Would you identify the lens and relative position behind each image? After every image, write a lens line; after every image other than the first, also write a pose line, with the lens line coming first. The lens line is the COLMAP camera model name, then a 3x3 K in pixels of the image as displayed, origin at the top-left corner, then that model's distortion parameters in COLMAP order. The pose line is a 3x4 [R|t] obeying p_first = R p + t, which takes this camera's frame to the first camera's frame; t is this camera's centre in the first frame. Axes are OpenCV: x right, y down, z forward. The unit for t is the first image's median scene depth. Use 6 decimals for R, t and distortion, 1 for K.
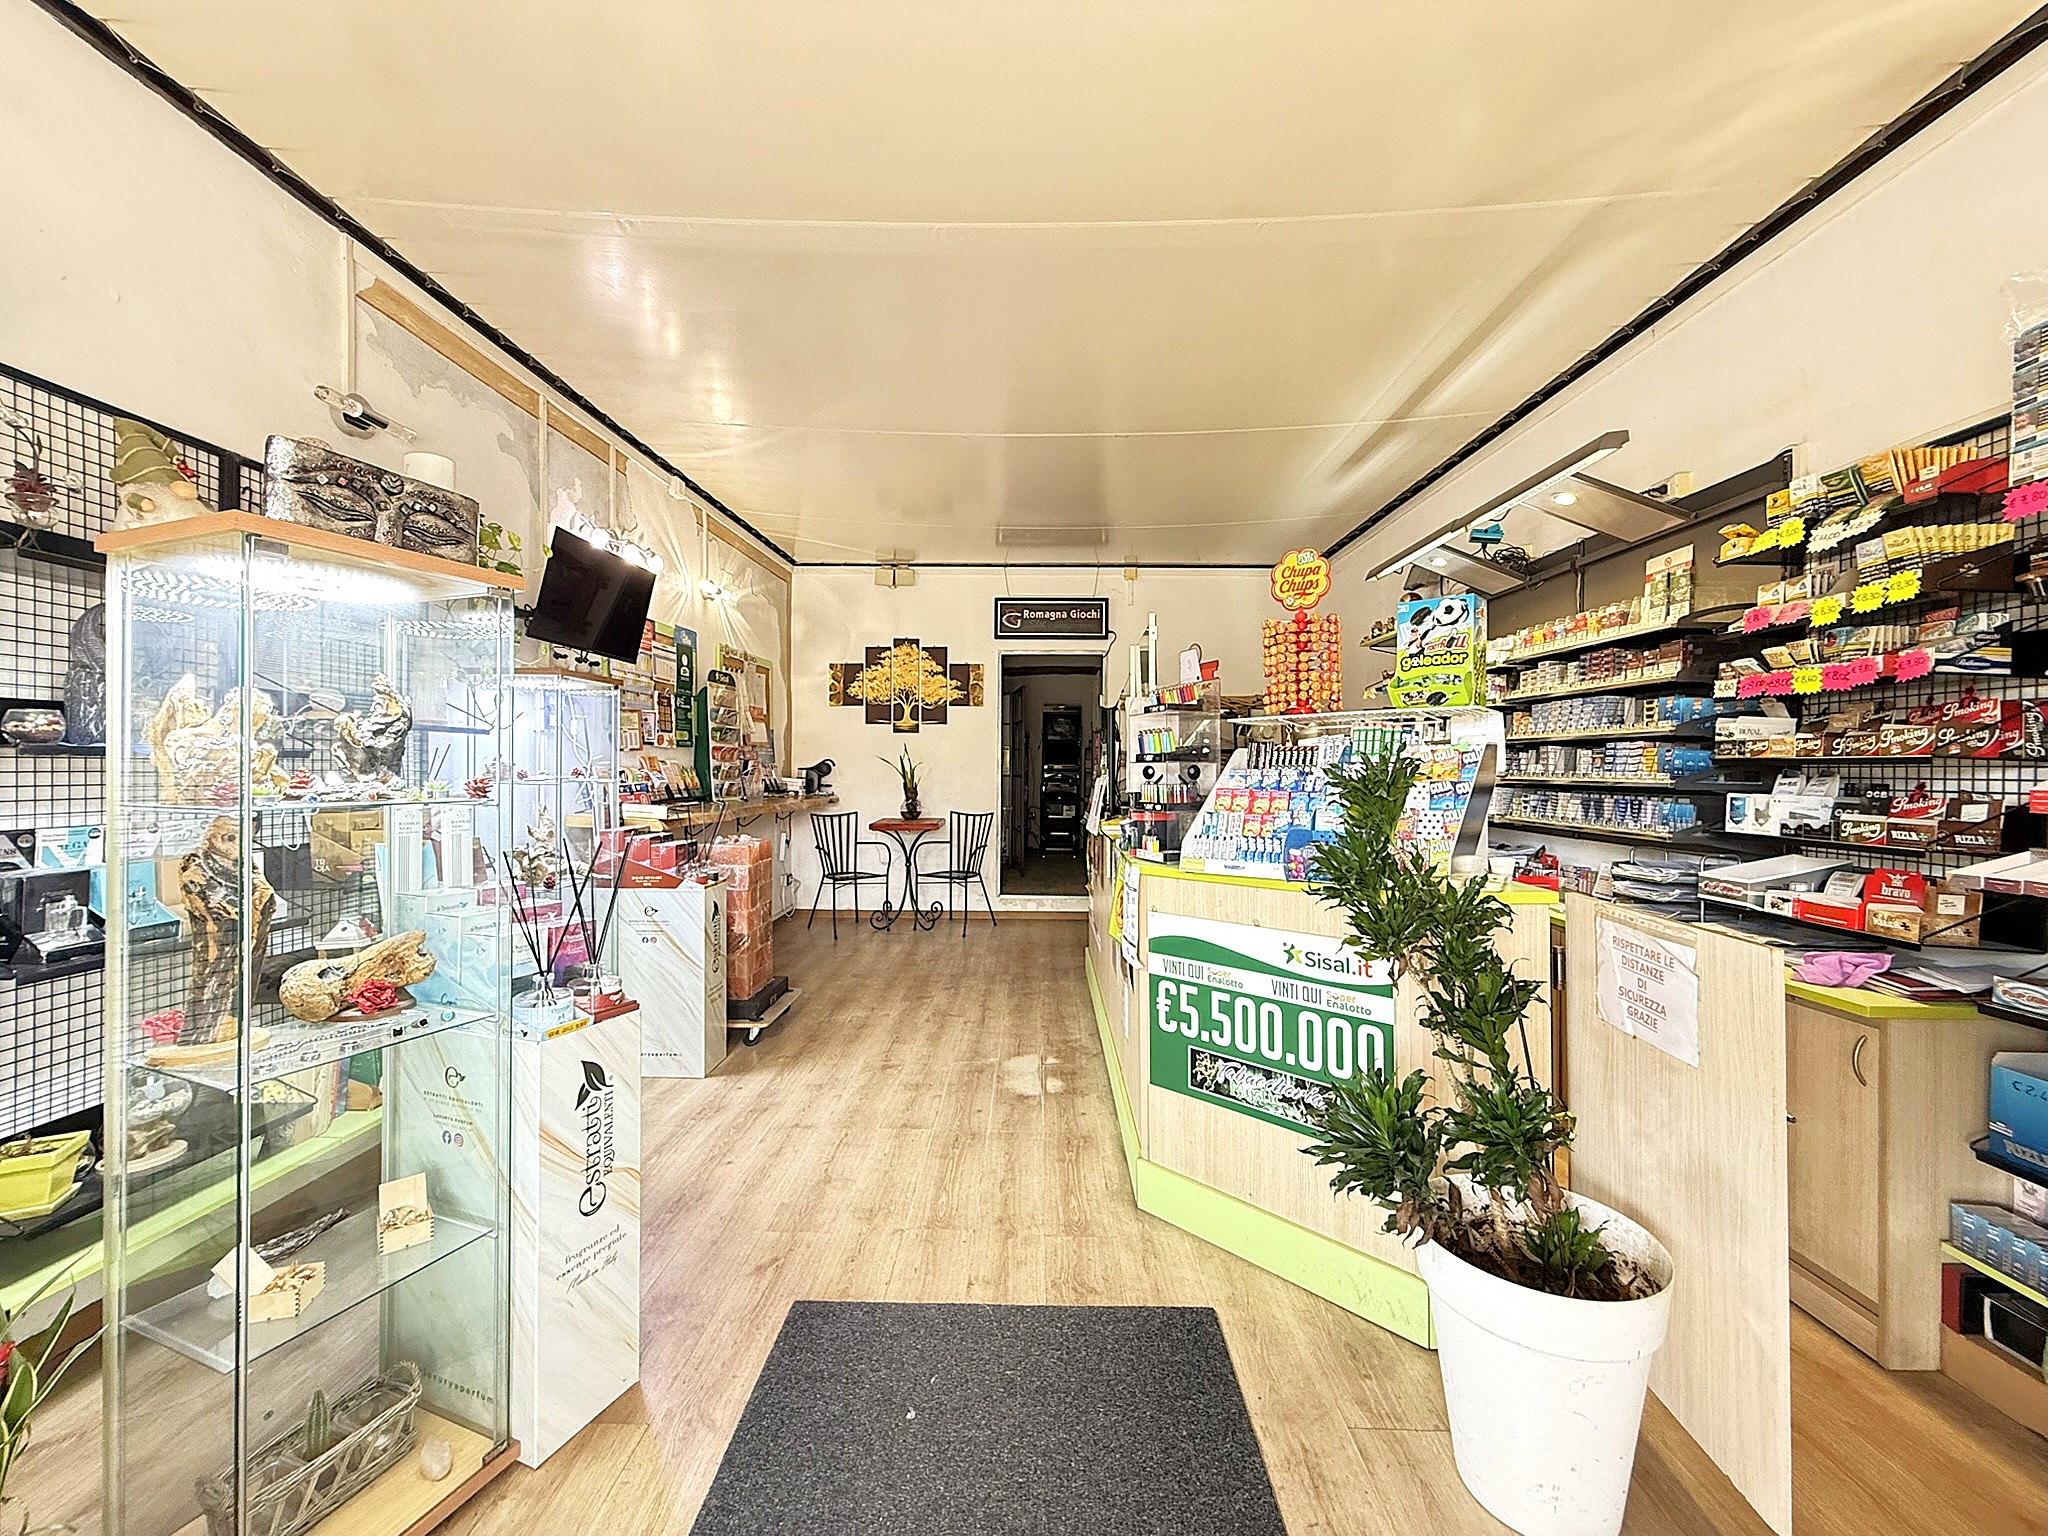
lens RADIAL K [[816.3, 0, 1018.8], [0, 816.3, 766.7], [0, 0, 1]] dist [-0.000704, 0.000613]
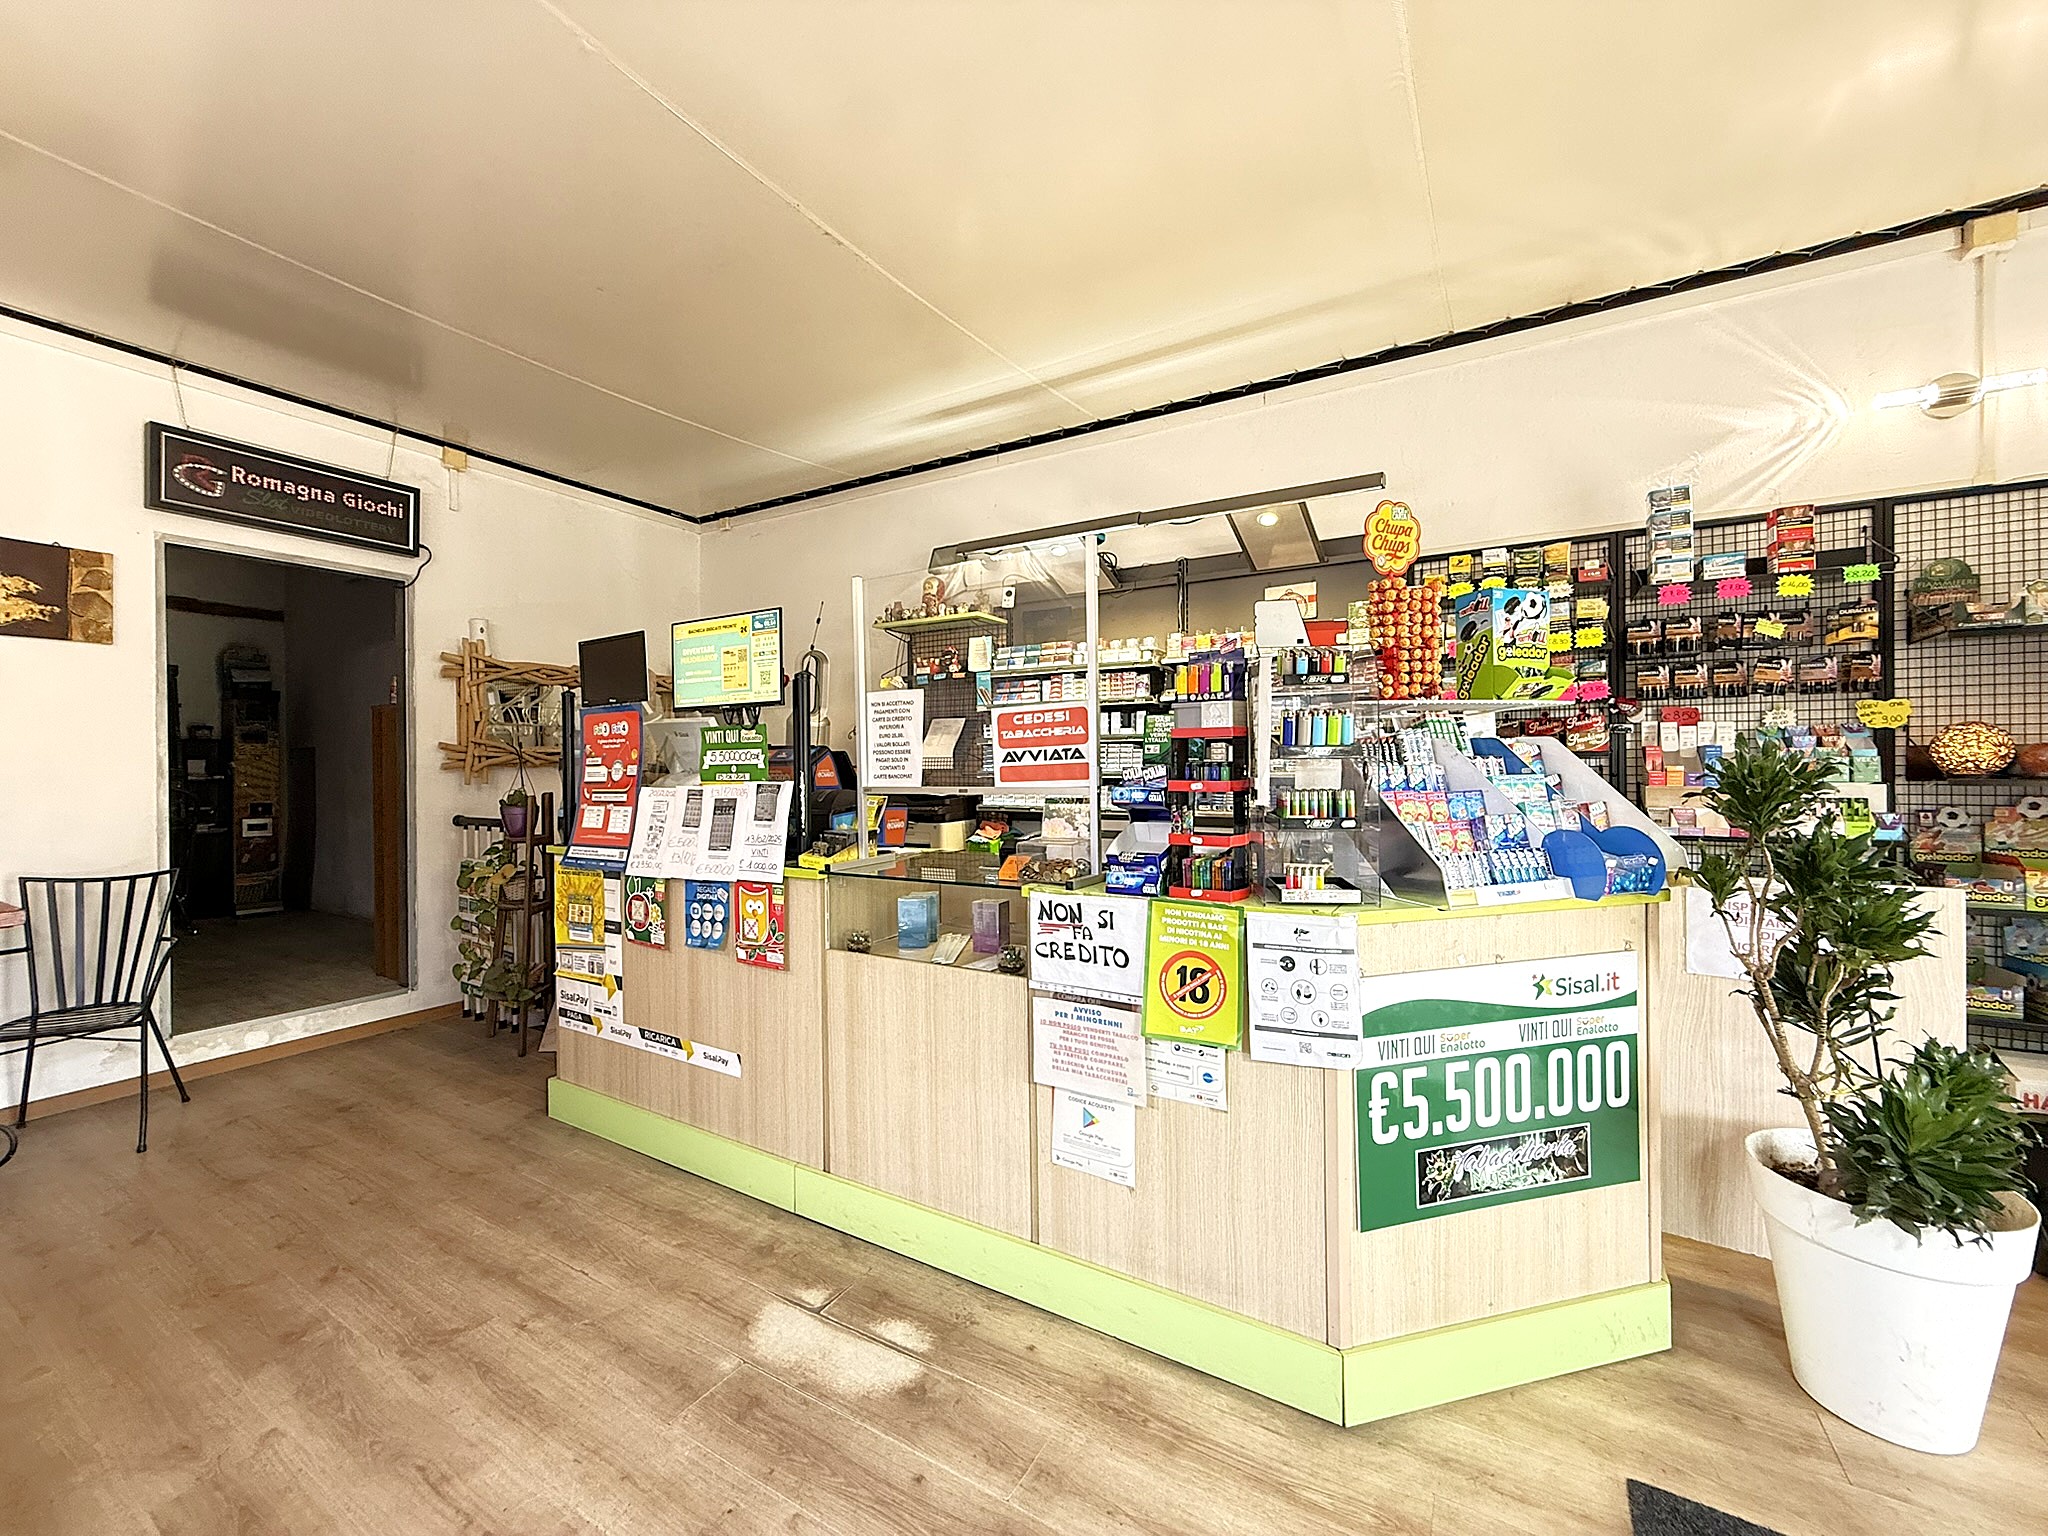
lens RADIAL K [[816.3, 0, 1018.8], [0, 816.3, 766.7], [0, 0, 1]] dist [-0.000704, 0.000613]
pose [[0.491170, -0.011558, 0.870987, -0.589456], [0.010680, 0.999917, 0.007246, -0.006012], [-0.870998, 0.005743, 0.491253, 0.954451]]
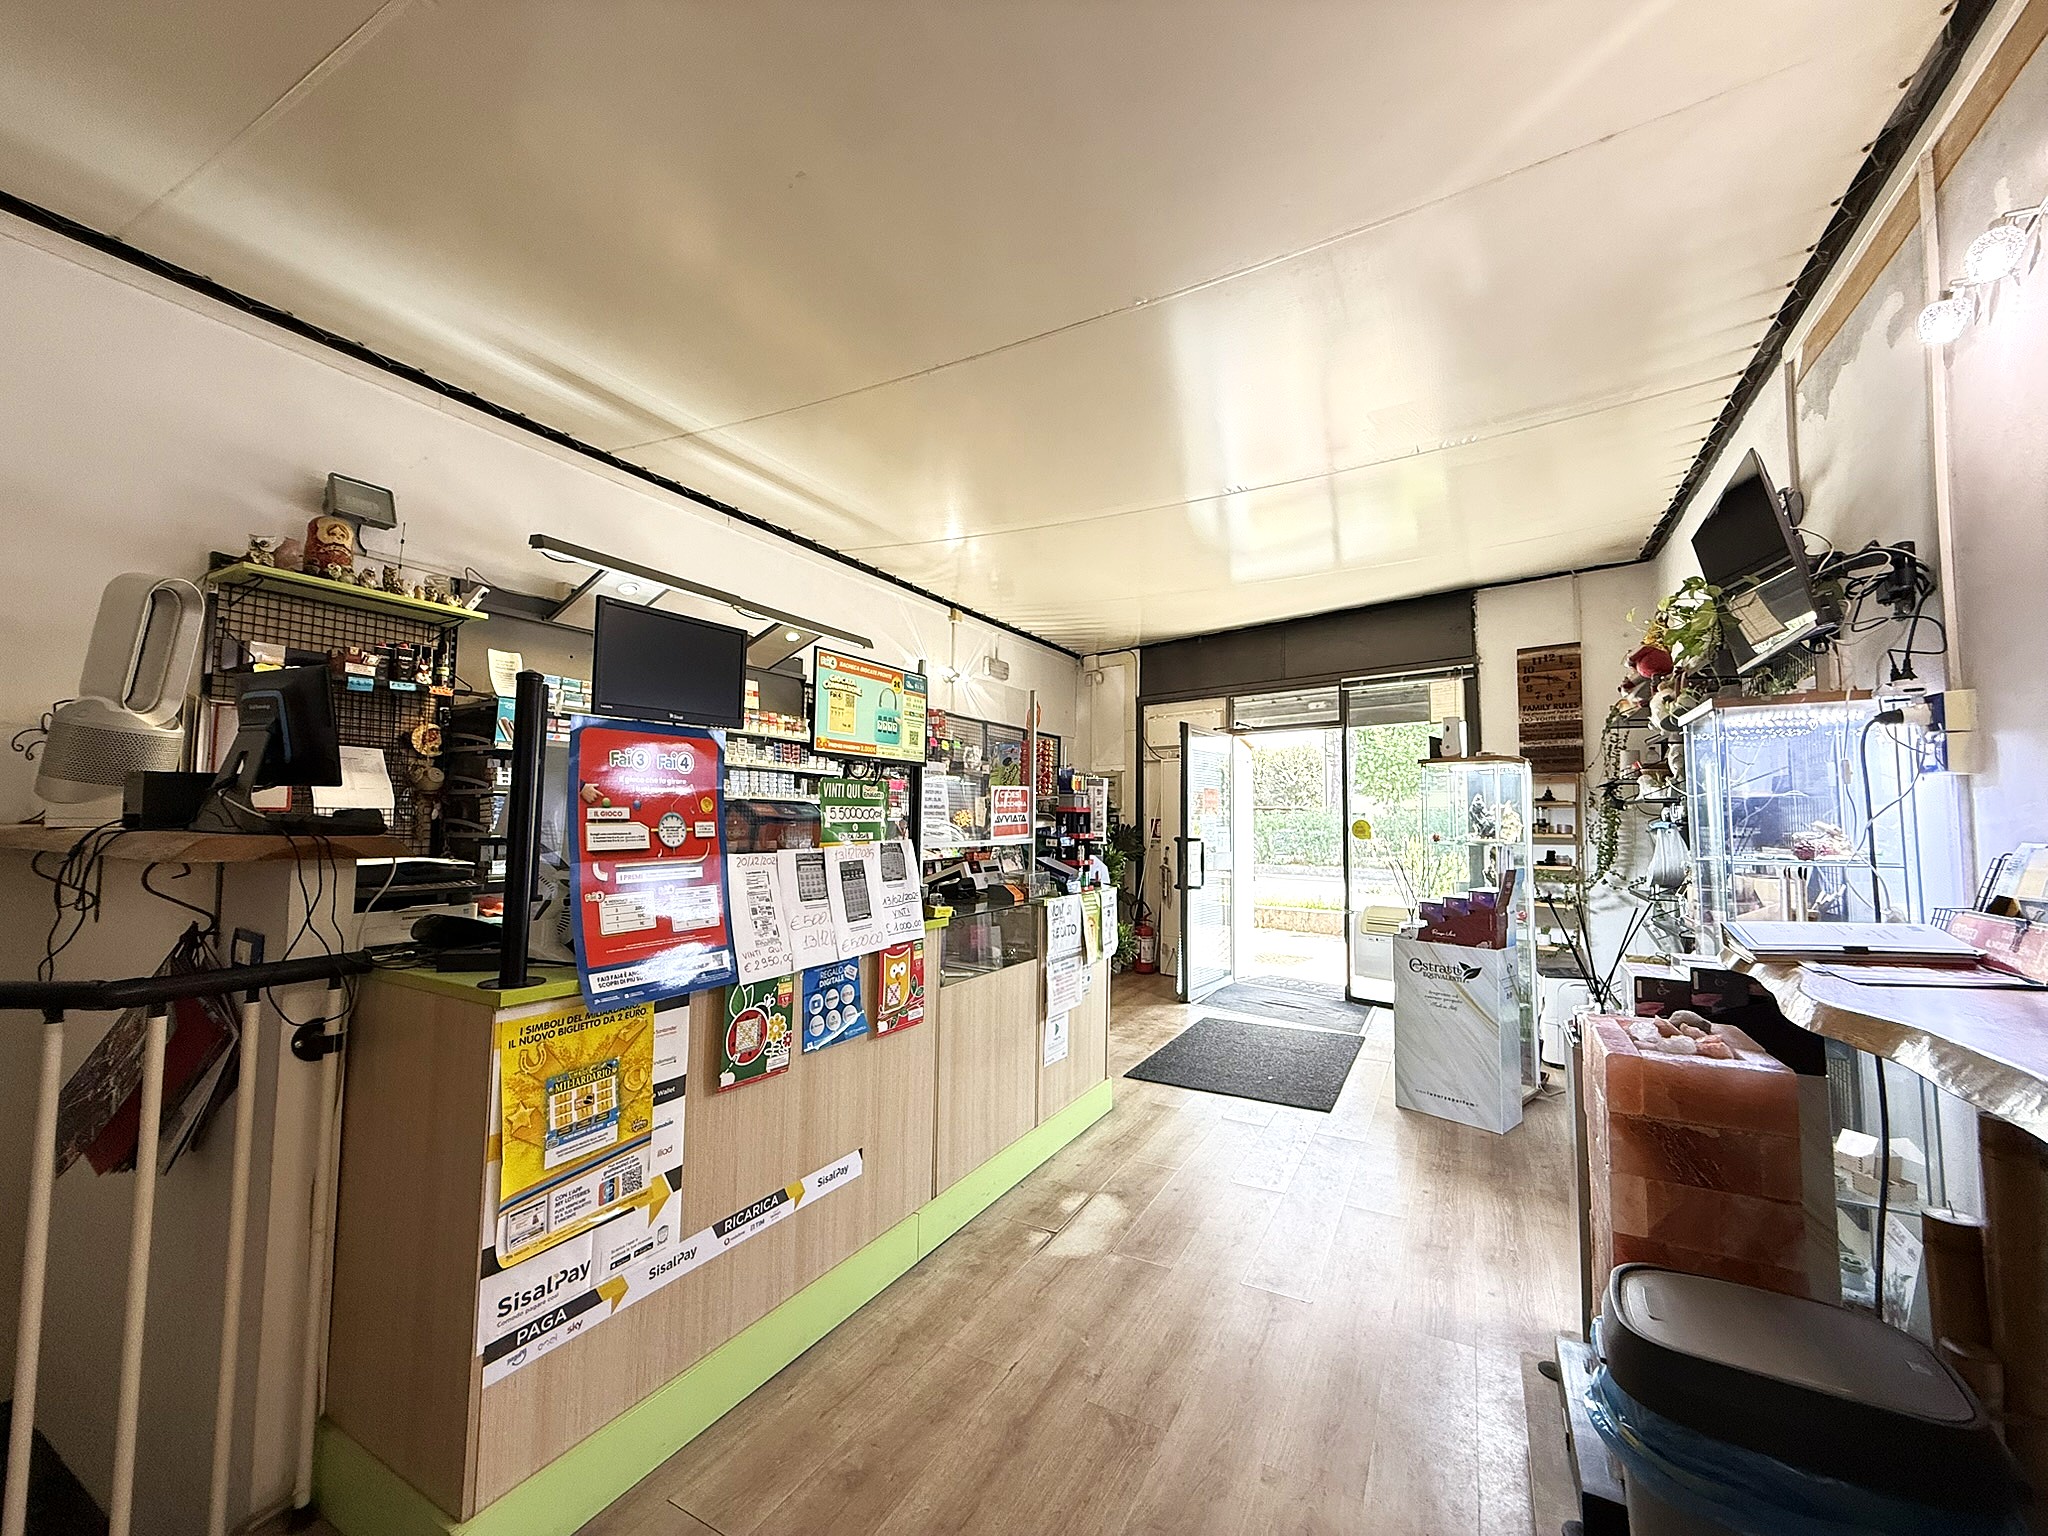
lens RADIAL K [[801.3, 0, 1024.0], [0, 801.3, 768.0], [0, 0, 1]] dist [0.000762, 0.000251]
pose [[-0.886903, 0.017530, 0.461623, -0.447456], [-0.012888, 0.997952, -0.062657, -0.012924], [-0.461776, -0.061520, -0.884860, 2.624454]]
